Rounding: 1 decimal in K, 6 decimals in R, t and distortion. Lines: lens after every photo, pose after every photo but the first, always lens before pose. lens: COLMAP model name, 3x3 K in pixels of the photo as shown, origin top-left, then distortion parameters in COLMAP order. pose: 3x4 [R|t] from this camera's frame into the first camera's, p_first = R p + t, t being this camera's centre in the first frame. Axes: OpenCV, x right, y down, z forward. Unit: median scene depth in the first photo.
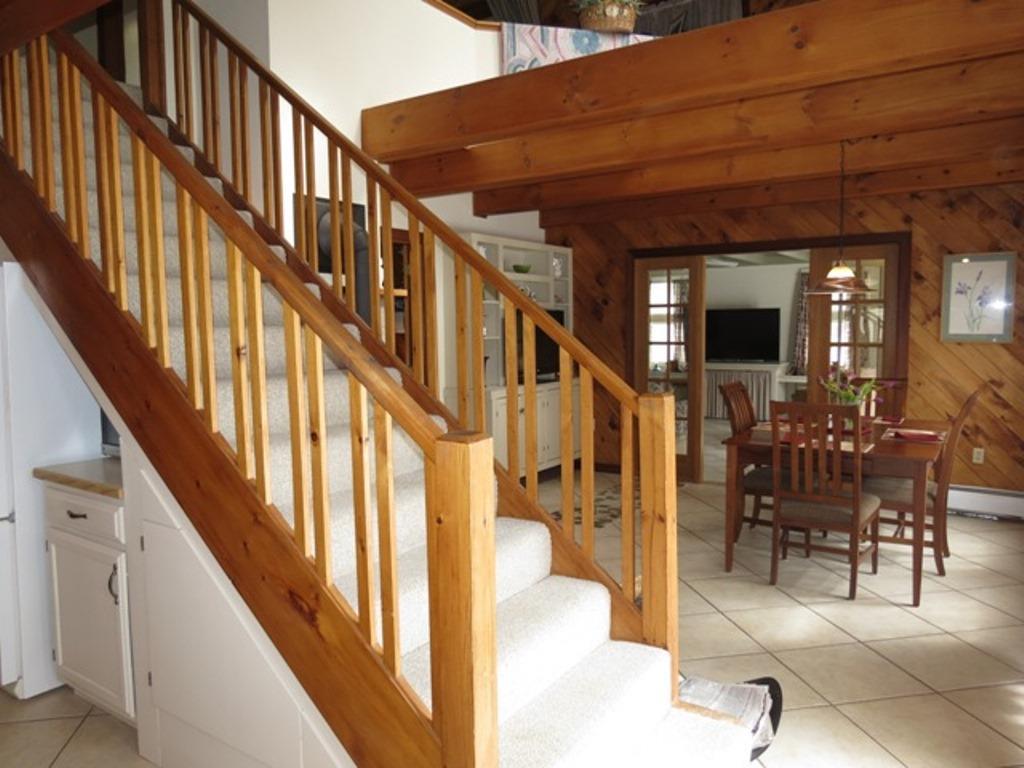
lens RADIAL K [[722.4, 0, 510.7], [0, 722.4, 385.0], [0, 0, 1]] dist [-0.040169, 0.019424]
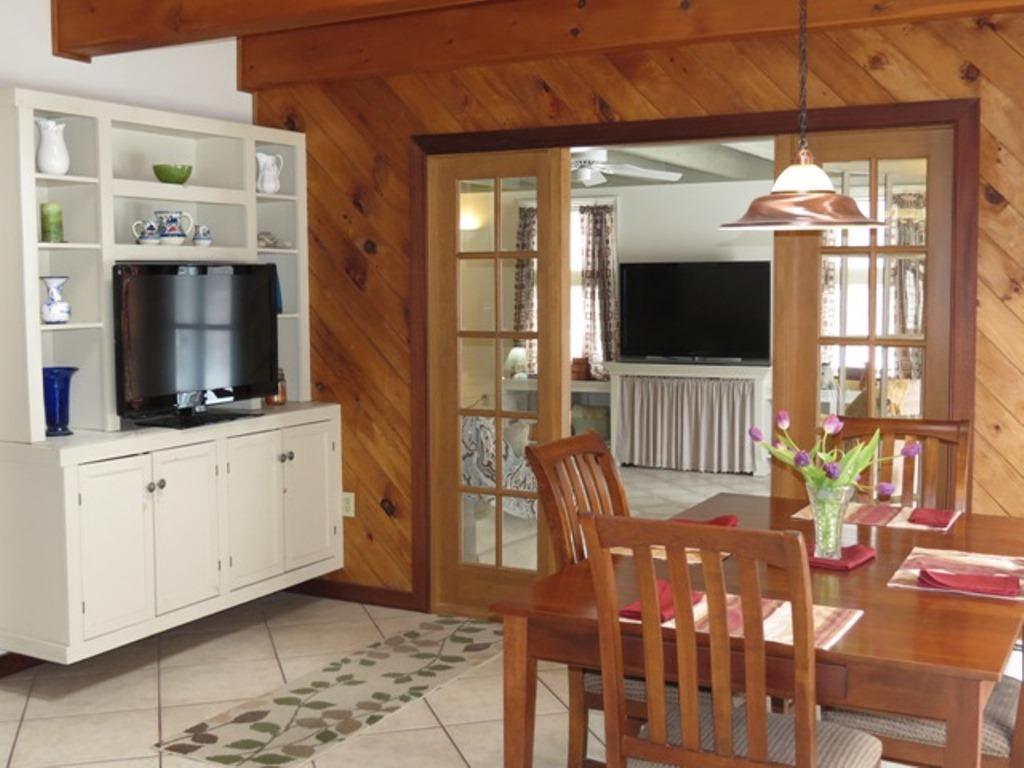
lens RADIAL K [[1199.6, 0, 507.9], [0, 1199.6, 380.6], [0, 0, 1]] dist [-0.072263, 0.035363]
pose [[0.995250, -0.002358, 0.097324, 0.180414], [0.002764, 0.999988, -0.004045, -0.030176], [-0.097313, 0.004295, 0.995245, 0.264370]]
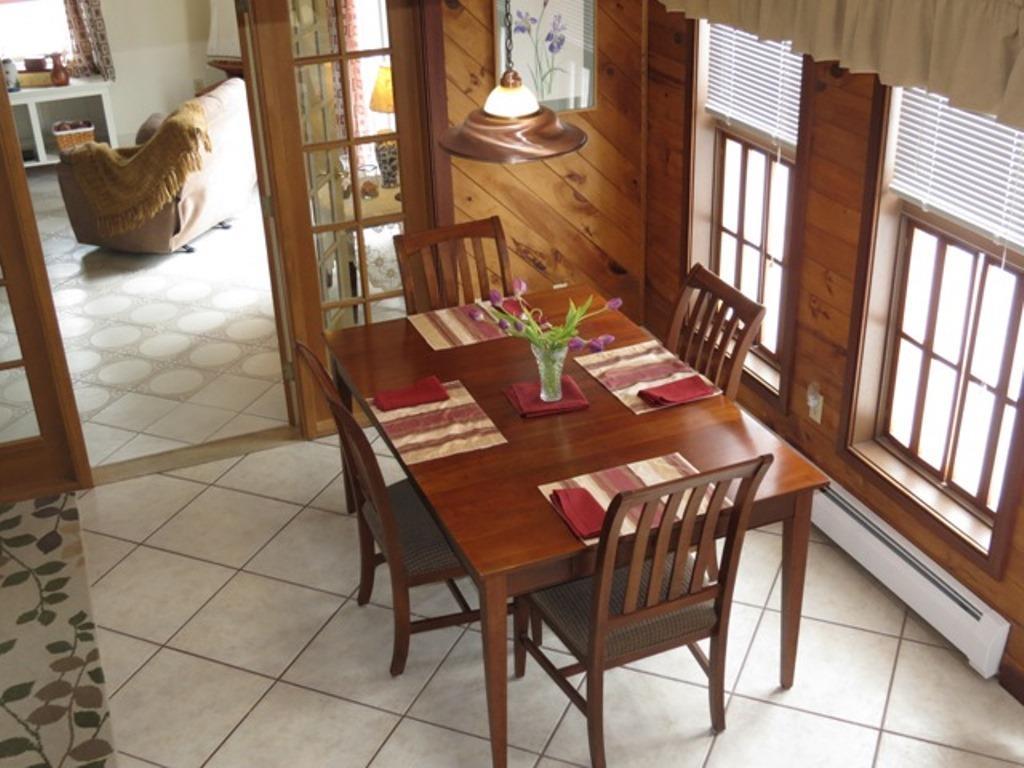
lens RADIAL K [[1199.6, 0, 507.9], [0, 1199.6, 380.6], [0, 0, 1]] dist [-0.072263, 0.035363]
pose [[0.552597, -0.391321, 0.735869, -0.147110], [0.095628, 0.906860, 0.410439, -0.250143], [-0.827944, -0.156438, 0.538550, 0.451470]]
